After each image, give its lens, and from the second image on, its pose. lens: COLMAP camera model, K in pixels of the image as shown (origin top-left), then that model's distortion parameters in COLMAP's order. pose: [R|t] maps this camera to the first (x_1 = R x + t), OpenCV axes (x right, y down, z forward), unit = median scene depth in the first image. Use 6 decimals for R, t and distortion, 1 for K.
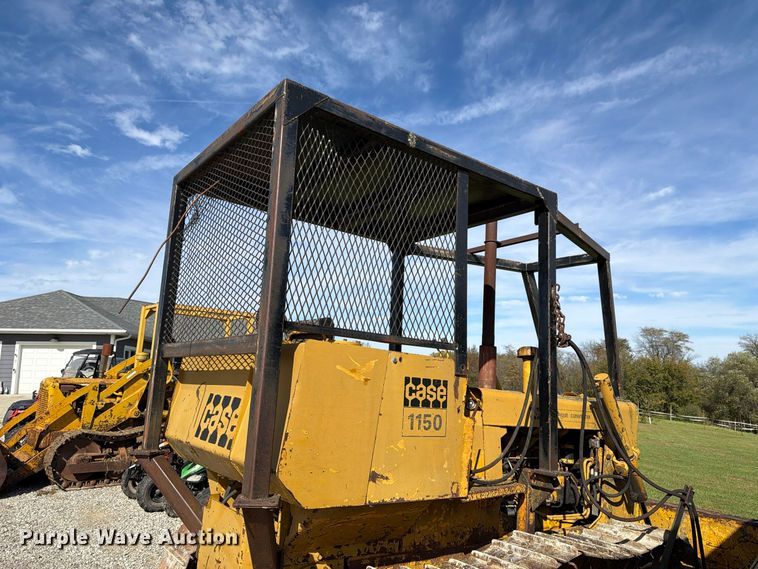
lens RADIAL K [[540.8, 0, 377.5], [0, 540.8, 281.2], [0, 0, 1]] dist [0.061608, -0.064598]
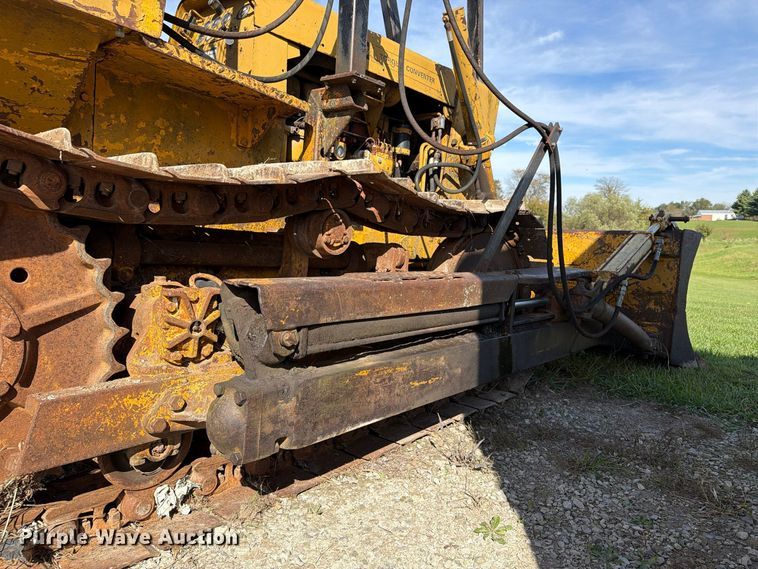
lens RADIAL K [[540.8, 0, 377.5], [0, 540.8, 281.2], [0, 0, 1]] dist [0.061608, -0.064598]
pose [[0.978534, -0.008334, 0.205916, 0.239079], [-0.050671, 0.958780, 0.279597, 0.428220], [-0.199758, -0.284029, 0.937776, 0.399327]]
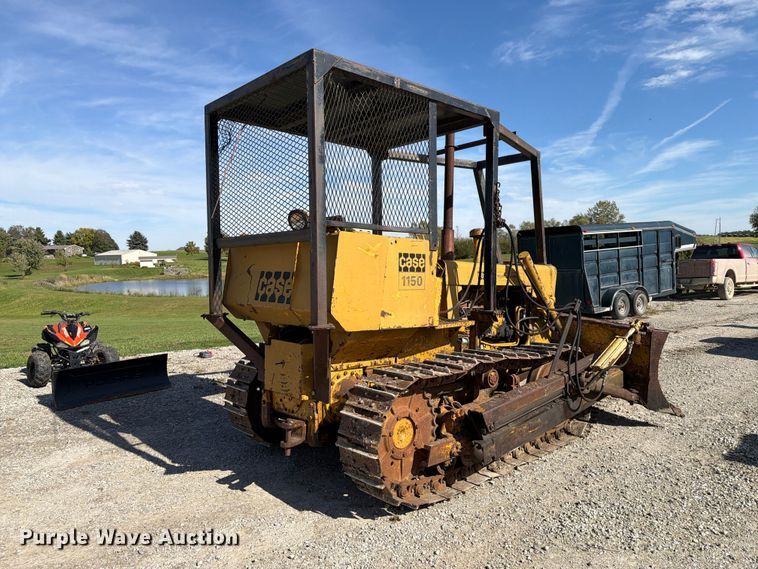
lens RADIAL K [[534.9, 0, 377.9], [0, 534.9, 296.5], [0, 0, 1]] dist [0.054025, -0.065568]
pose [[0.994841, -0.056451, 0.084284, -0.126202], [0.034860, 0.970505, 0.238546, -0.058559], [-0.095264, -0.234378, 0.967467, -0.429563]]
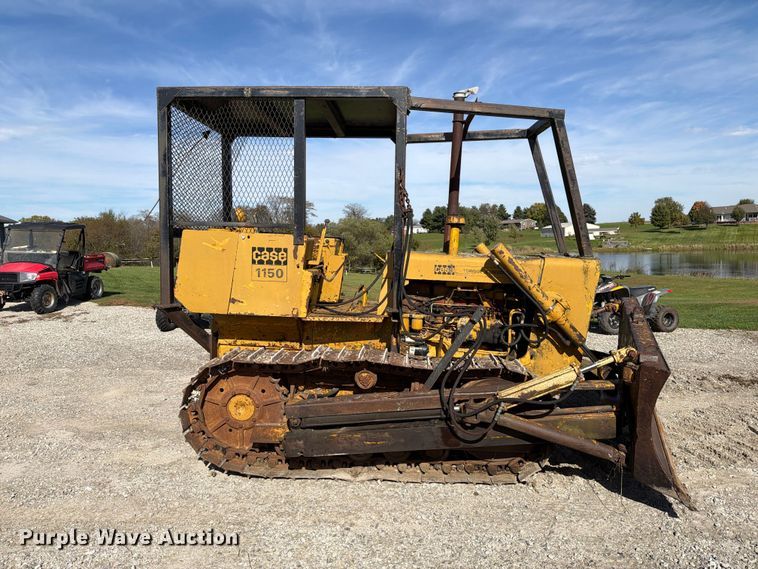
lens RADIAL K [[534.9, 0, 377.9], [0, 534.9, 296.5], [0, 0, 1]] dist [0.054025, -0.065568]
pose [[0.745831, 0.027823, -0.665554, 1.299243], [0.151069, 0.966030, 0.209674, 0.029351], [0.648780, -0.256926, 0.716292, 0.010834]]
